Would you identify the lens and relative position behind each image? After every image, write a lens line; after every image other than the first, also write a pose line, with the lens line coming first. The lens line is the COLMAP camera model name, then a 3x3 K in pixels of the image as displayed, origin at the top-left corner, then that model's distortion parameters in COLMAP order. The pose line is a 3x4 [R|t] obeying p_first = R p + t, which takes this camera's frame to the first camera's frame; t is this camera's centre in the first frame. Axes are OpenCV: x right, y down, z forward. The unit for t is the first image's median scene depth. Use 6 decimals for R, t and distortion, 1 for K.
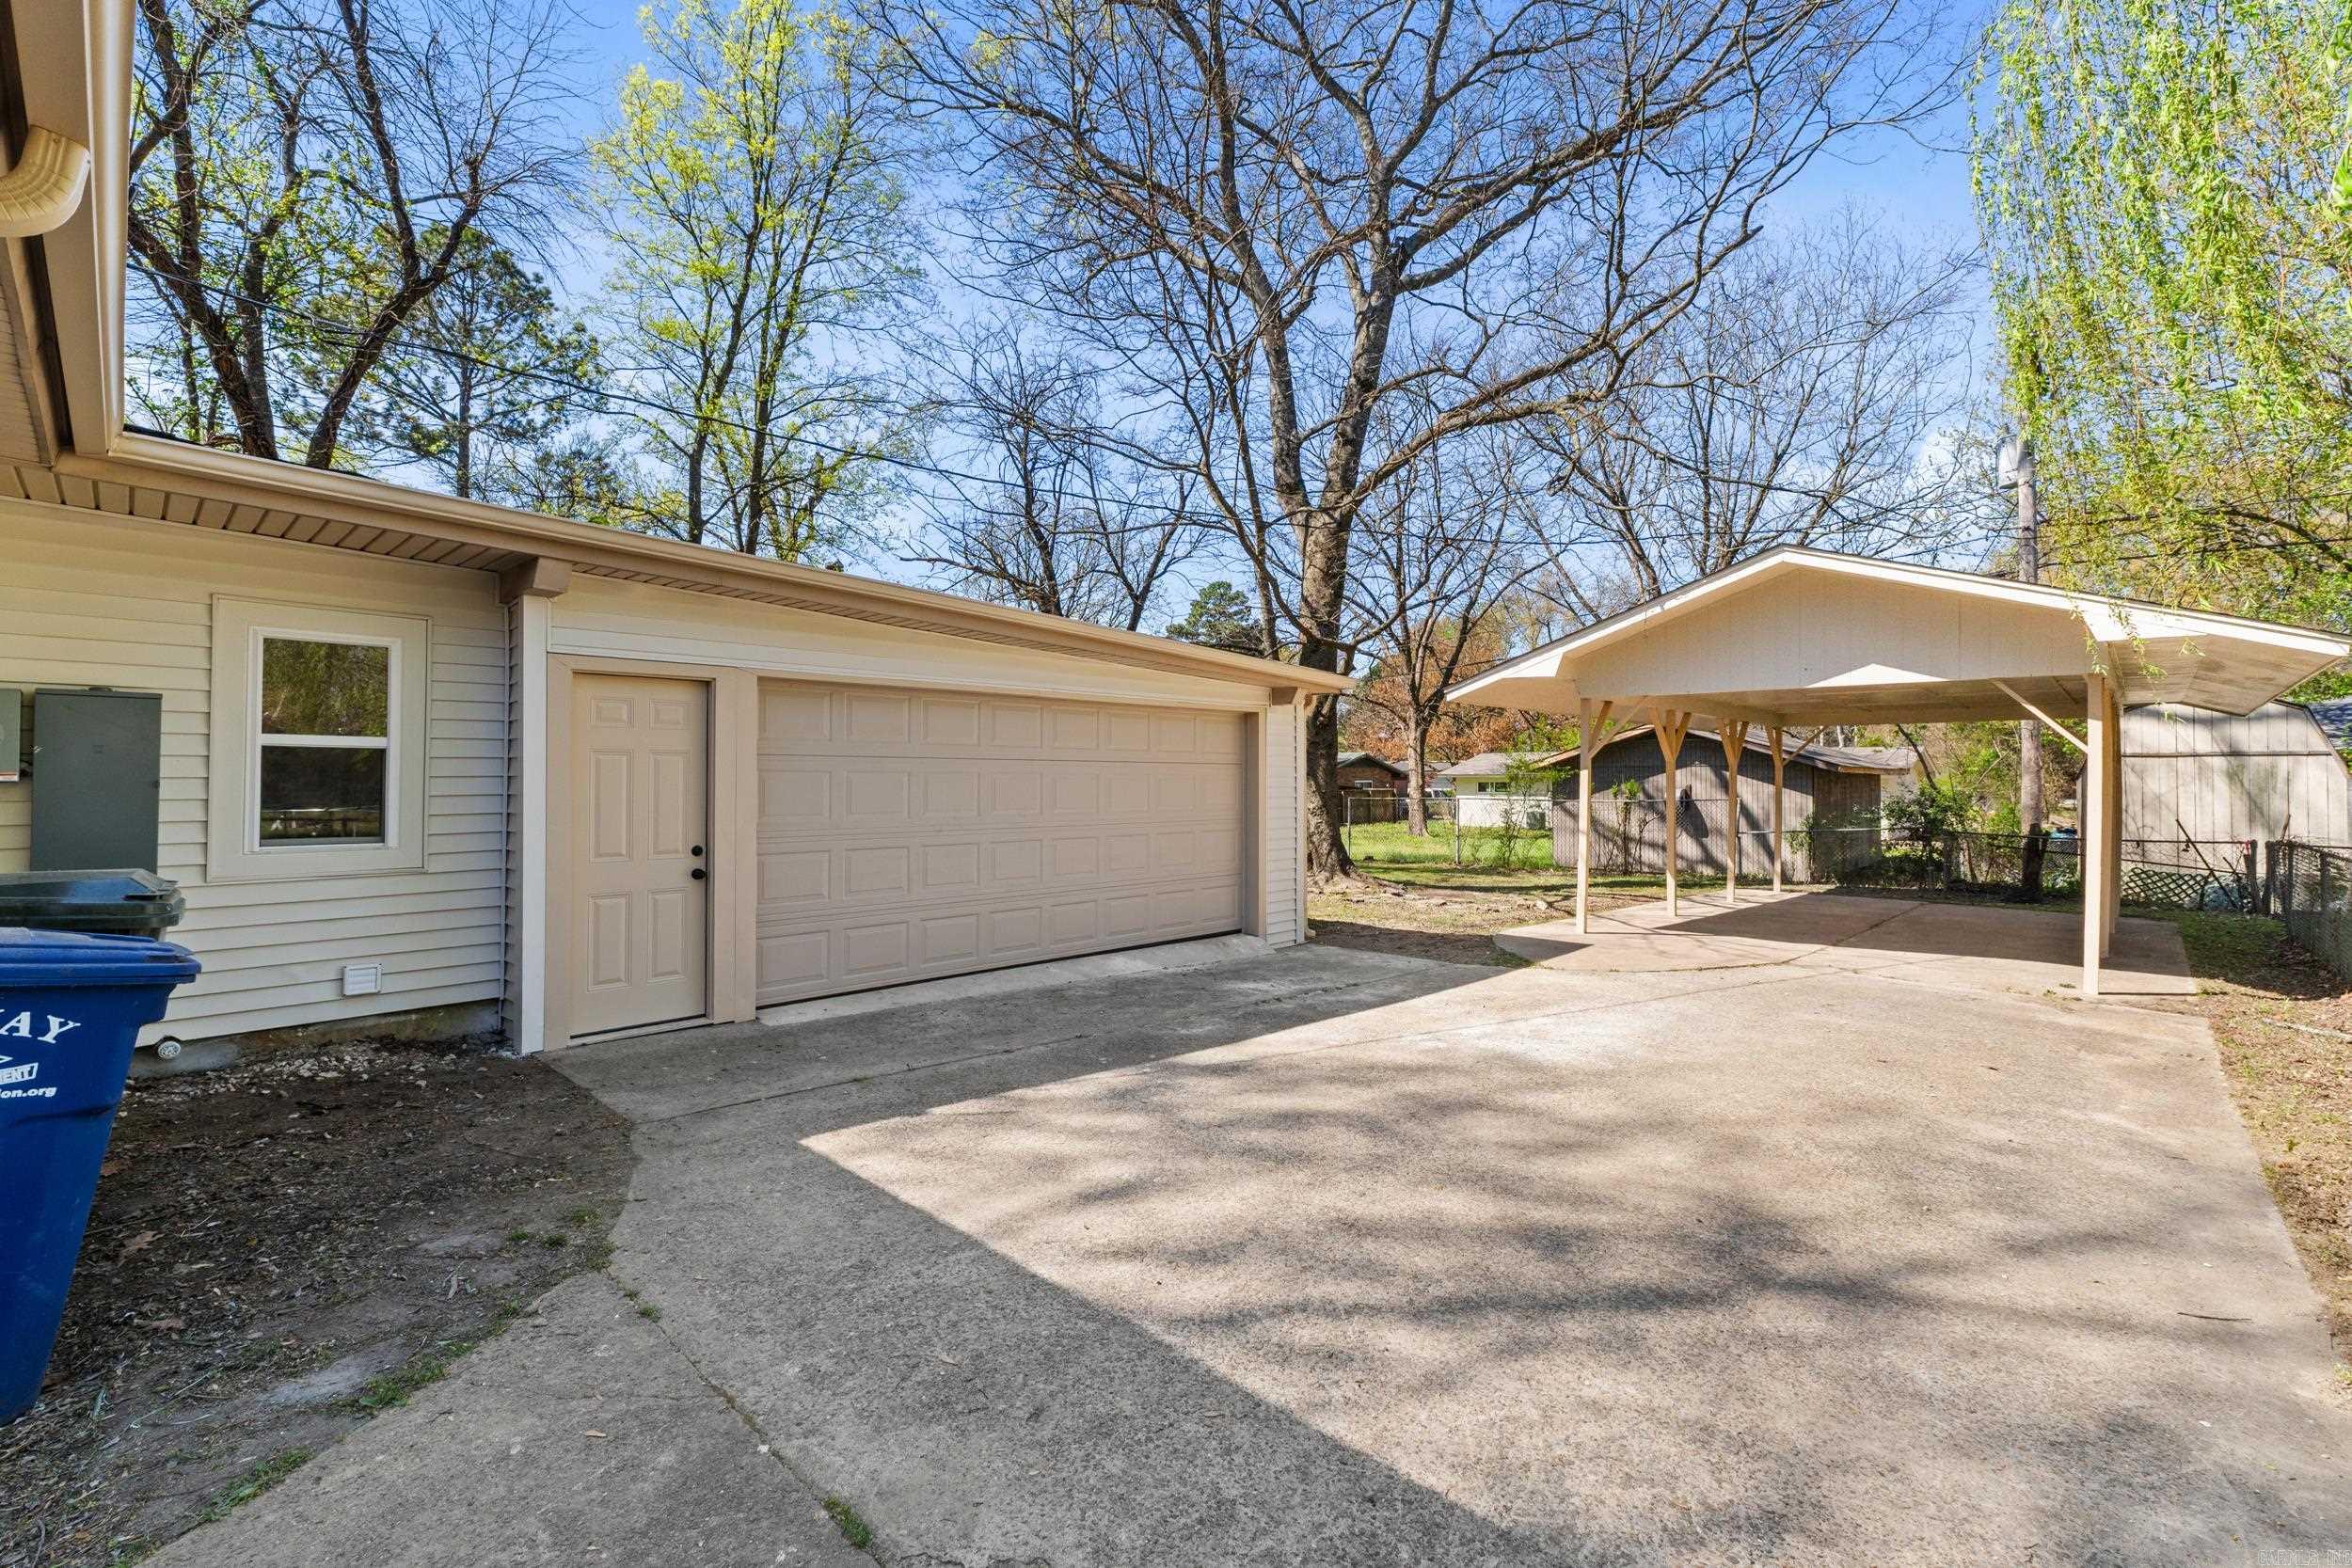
lens RADIAL K [[998.8, 0, 1173.3], [0, 998.8, 774.6], [0, 0, 1]] dist [0.001180, 0.000040]
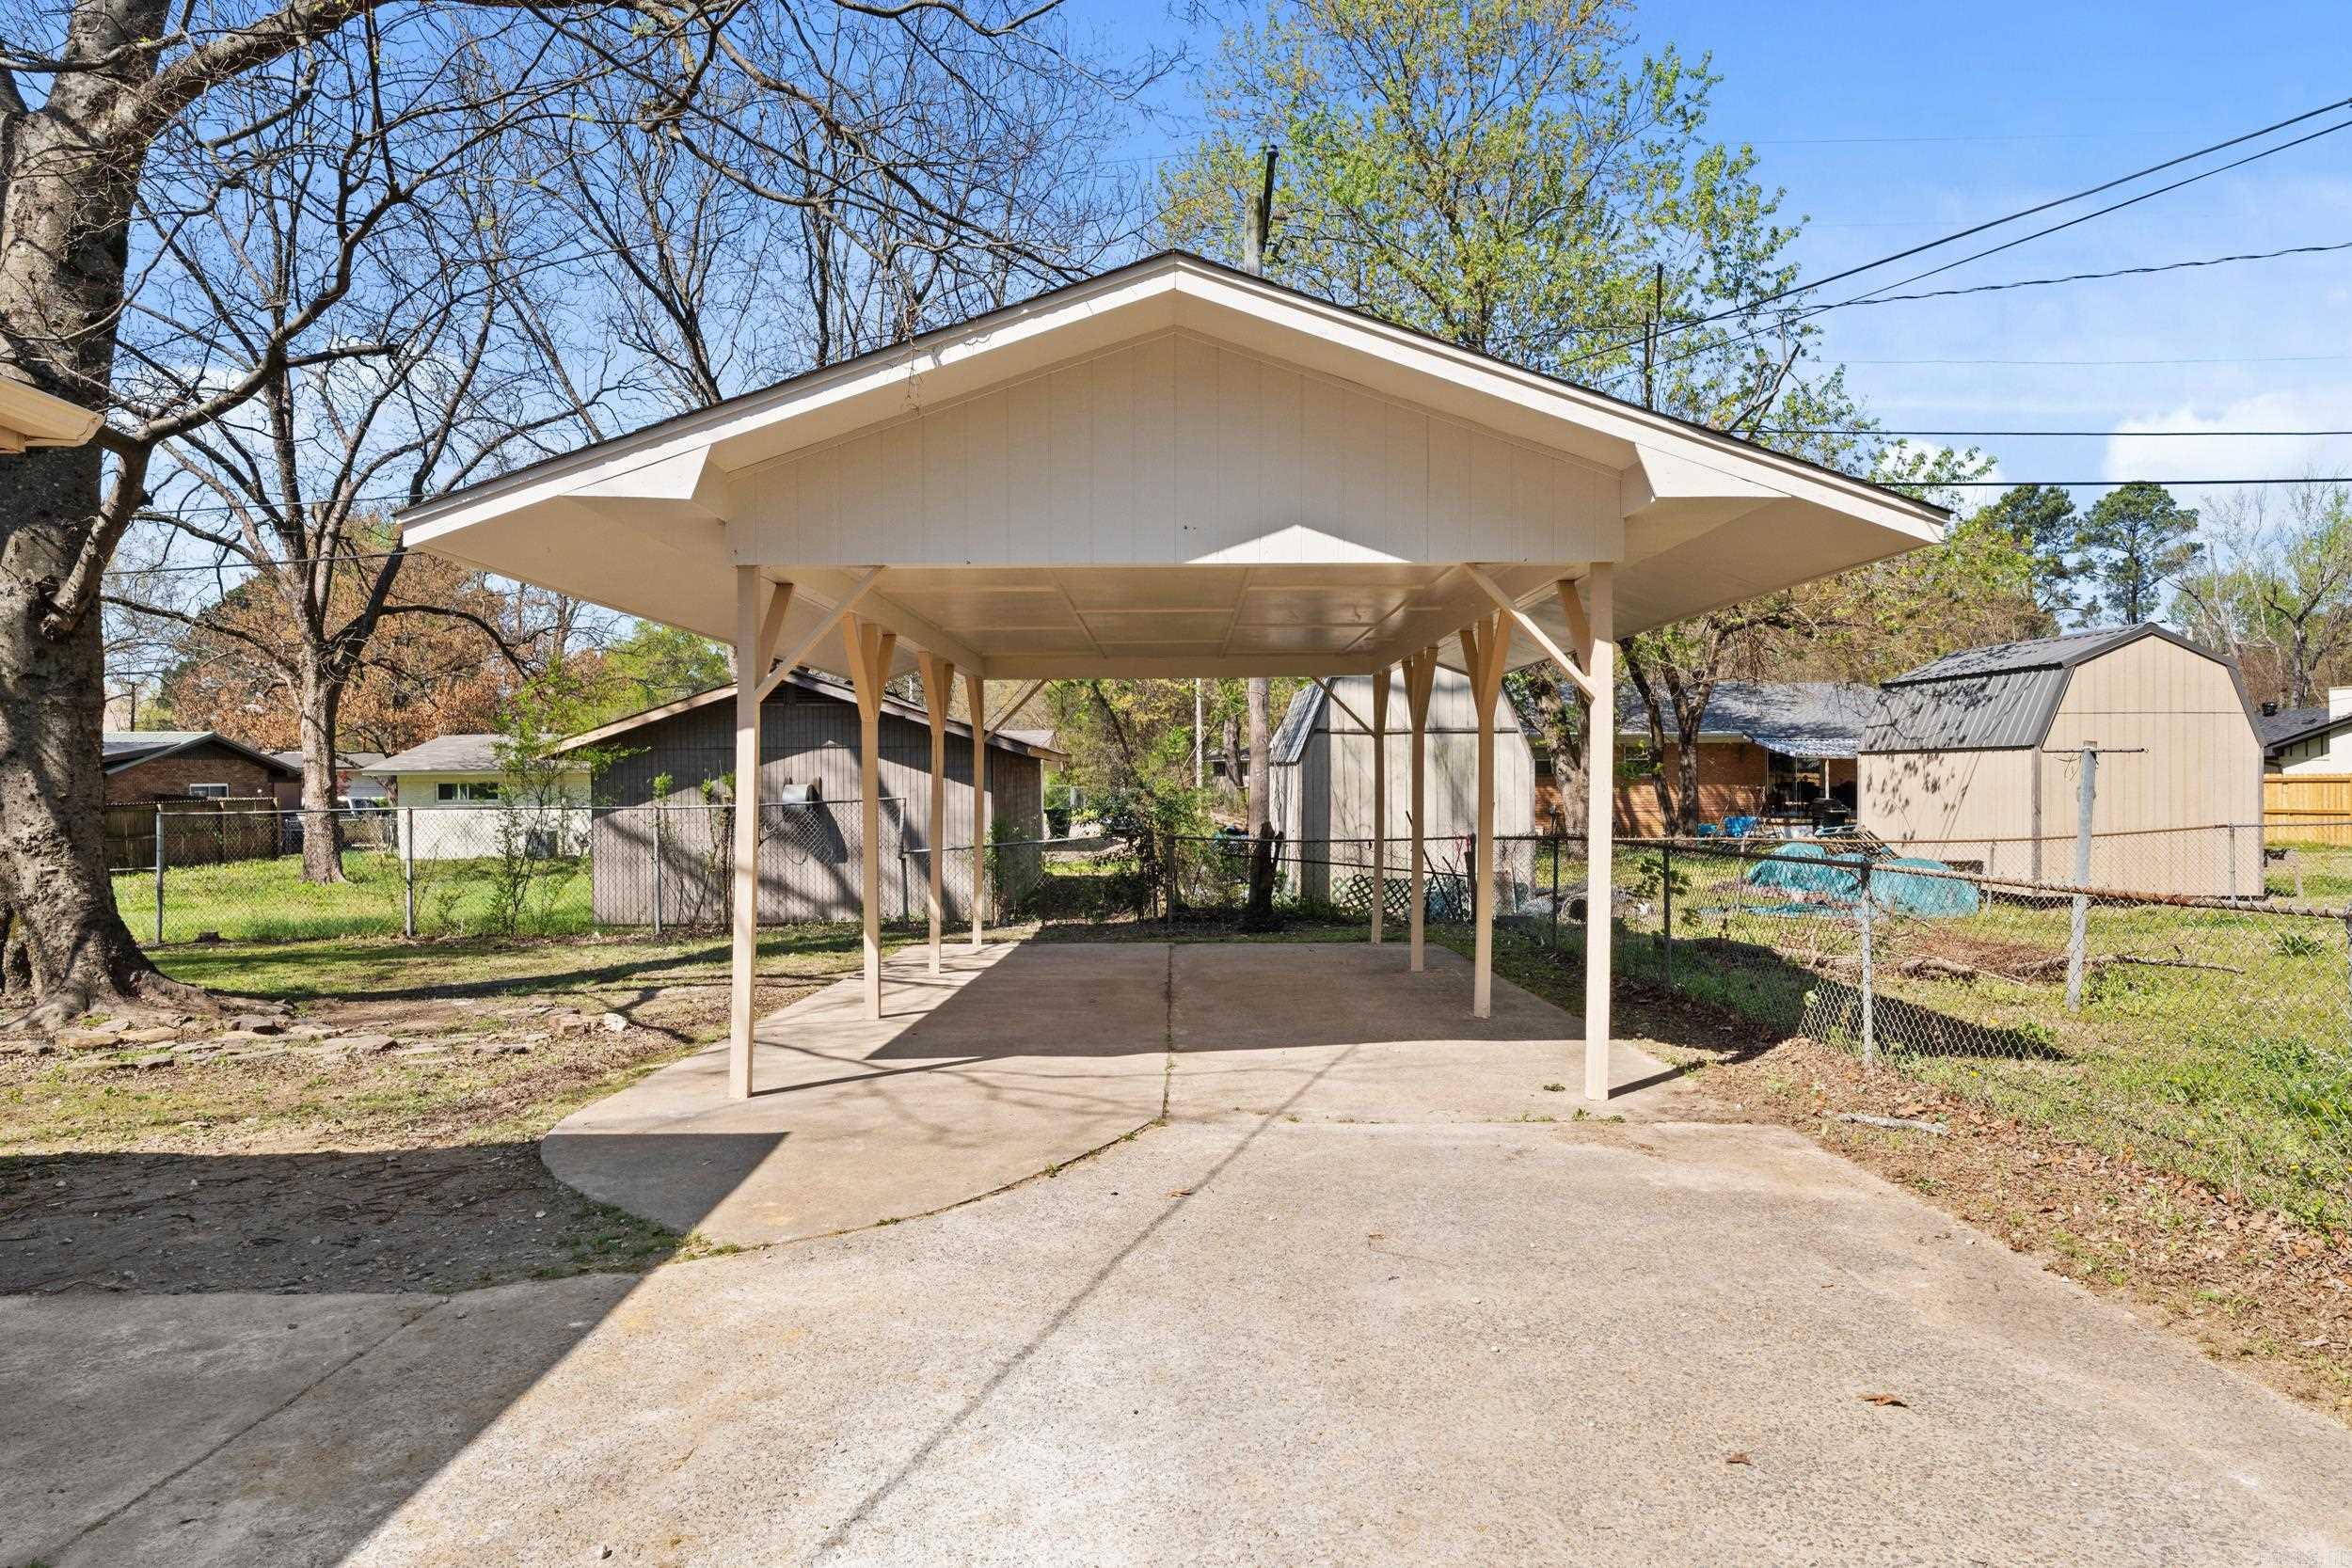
lens RADIAL K [[1417.4, 0, 1176.2], [0, 1417.4, 775.5], [0, 0, 1]] dist [-0.002546, -0.002687]
pose [[0.708733, -0.005806, 0.705453, 0.048944], [0.006218, 0.999979, 0.001984, 0.007707], [-0.705450, 0.002980, 0.708754, 0.199111]]
